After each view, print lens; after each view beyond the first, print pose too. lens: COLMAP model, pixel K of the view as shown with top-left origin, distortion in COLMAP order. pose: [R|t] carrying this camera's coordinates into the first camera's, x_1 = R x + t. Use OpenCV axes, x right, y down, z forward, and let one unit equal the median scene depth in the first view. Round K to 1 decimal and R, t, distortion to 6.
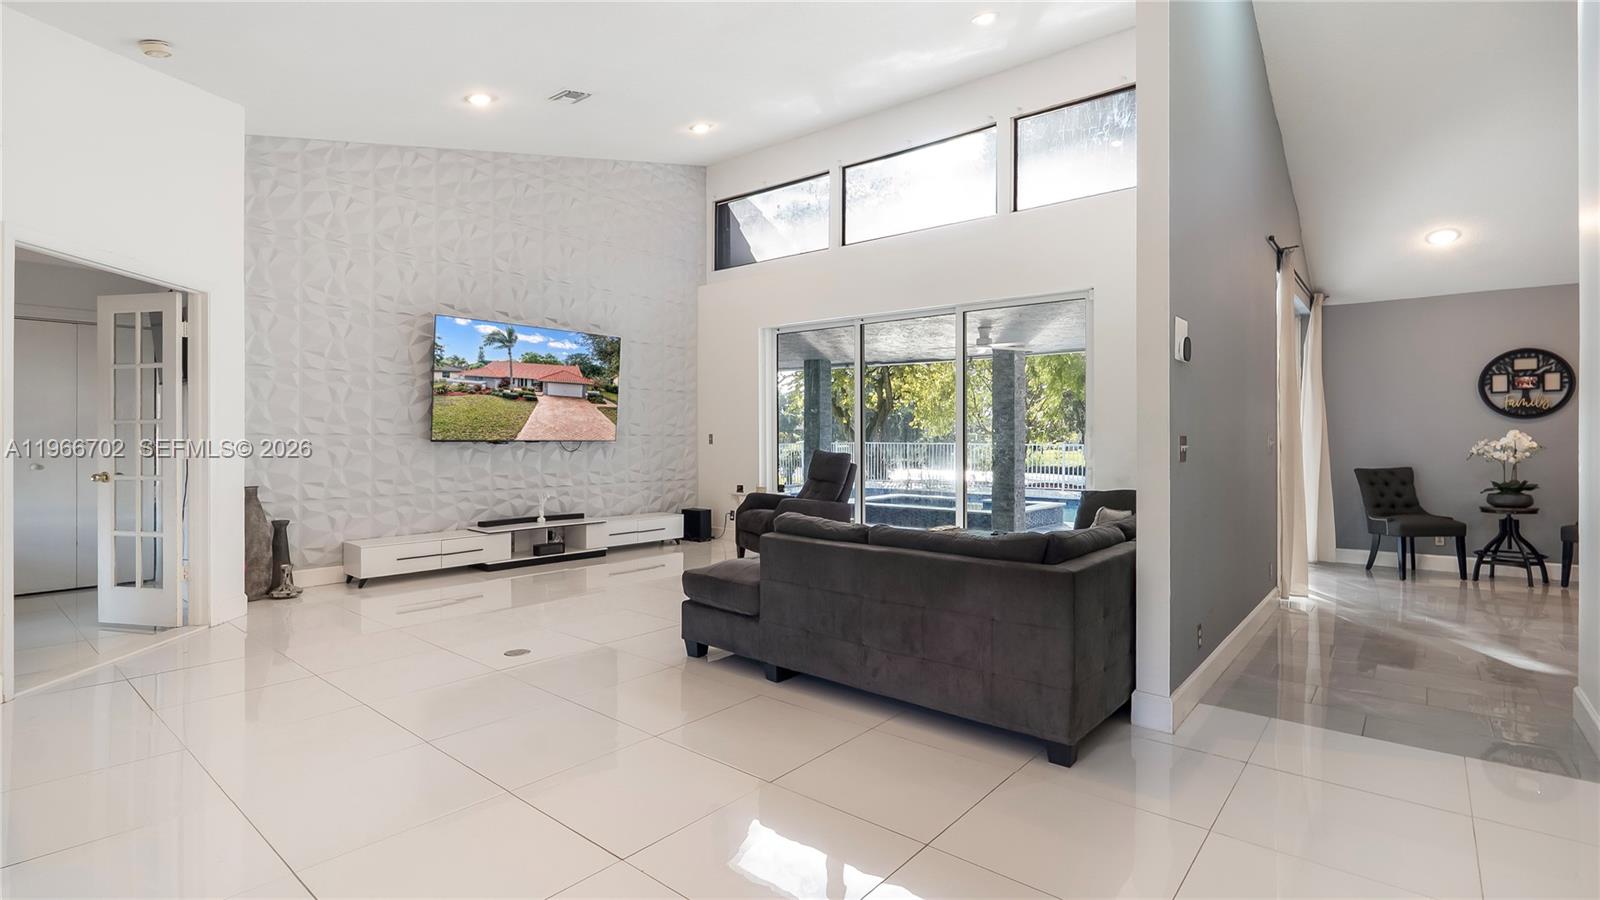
lens RADIAL K [[737.6, 0, 802.6], [0, 737.6, 440.1], [0, 0, 1]] dist [-0.001794, -0.000347]
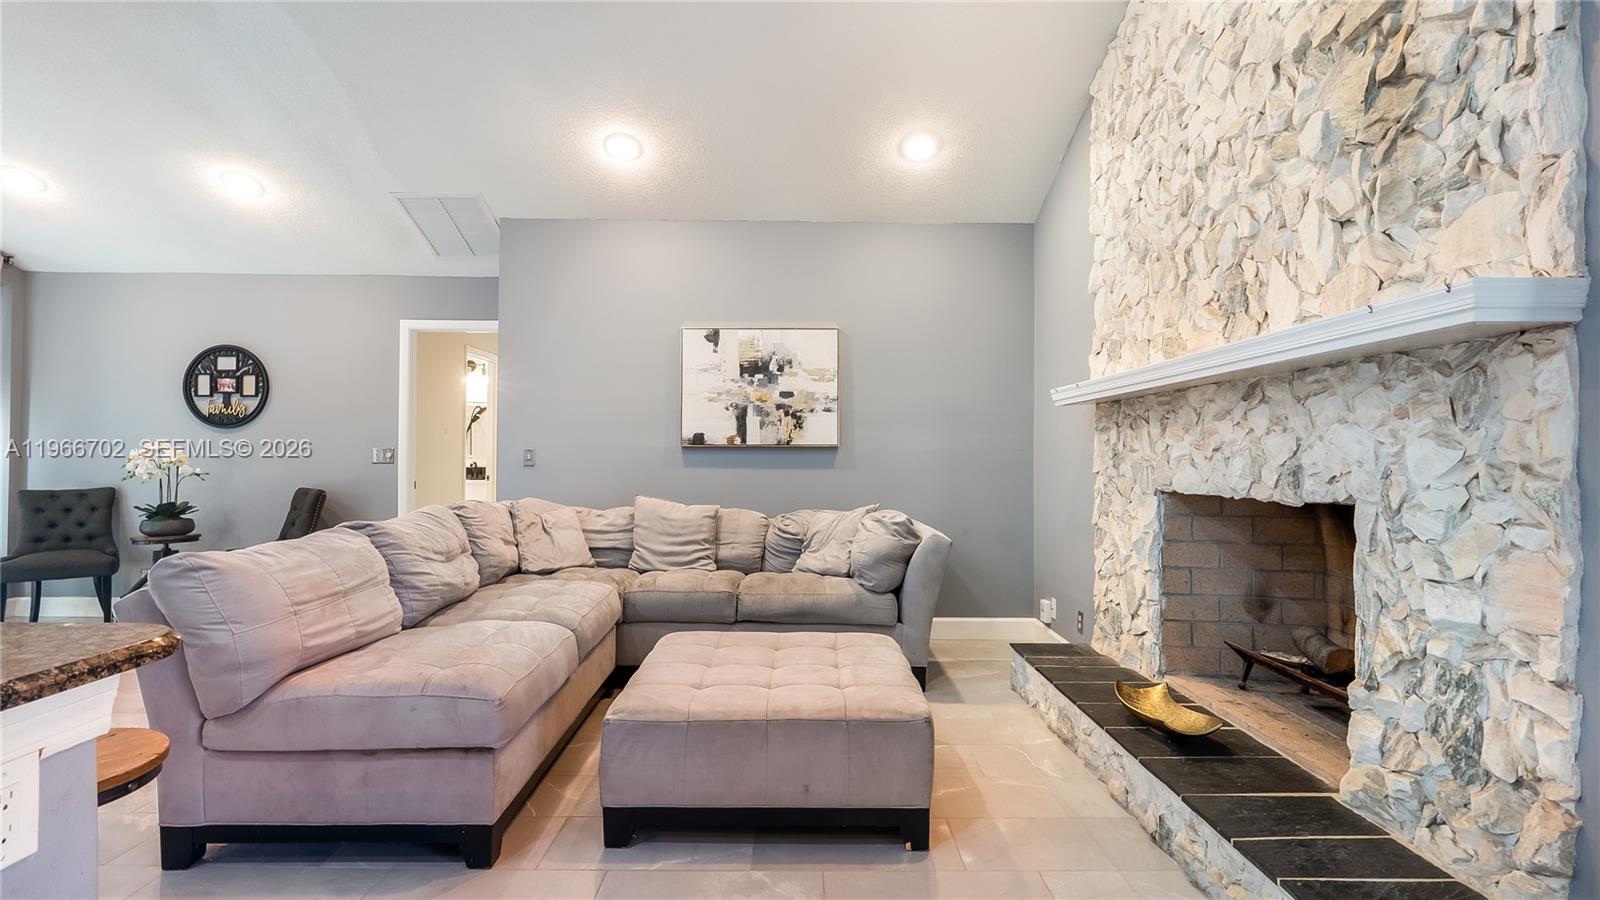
lens RADIAL K [[748.7, 0, 807.3], [0, 748.7, 449.9], [0, 0, 1]] dist [-0.003978, -0.000989]
pose [[0.760208, 0.012178, 0.649566, 0.934648], [-0.003754, 0.999890, -0.014353, 0.005783], [-0.649669, 0.008473, 0.760170, -0.085539]]
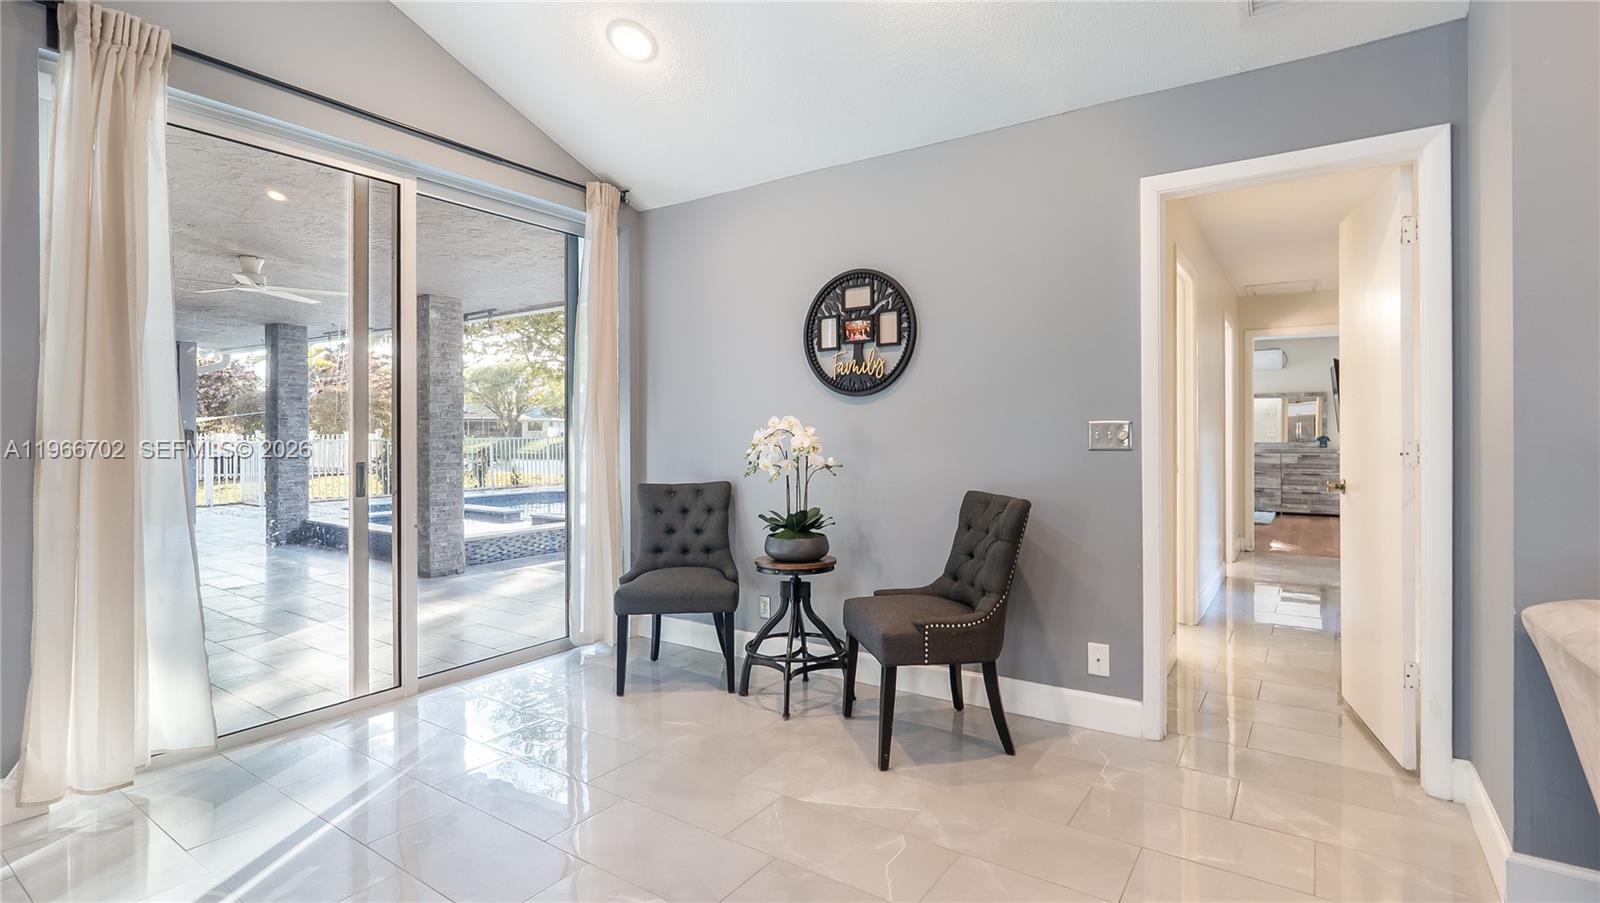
lens RADIAL K [[750.1, 0, 798.5], [0, 750.1, 433.2], [0, 0, 1]] dist [-0.002294, -0.000346]
pose [[0.995954, -0.003640, 0.089795, 0.887586], [0.003711, 0.999993, -0.000630, -0.000667], [-0.089792, 0.000961, 0.995960, 0.439607]]
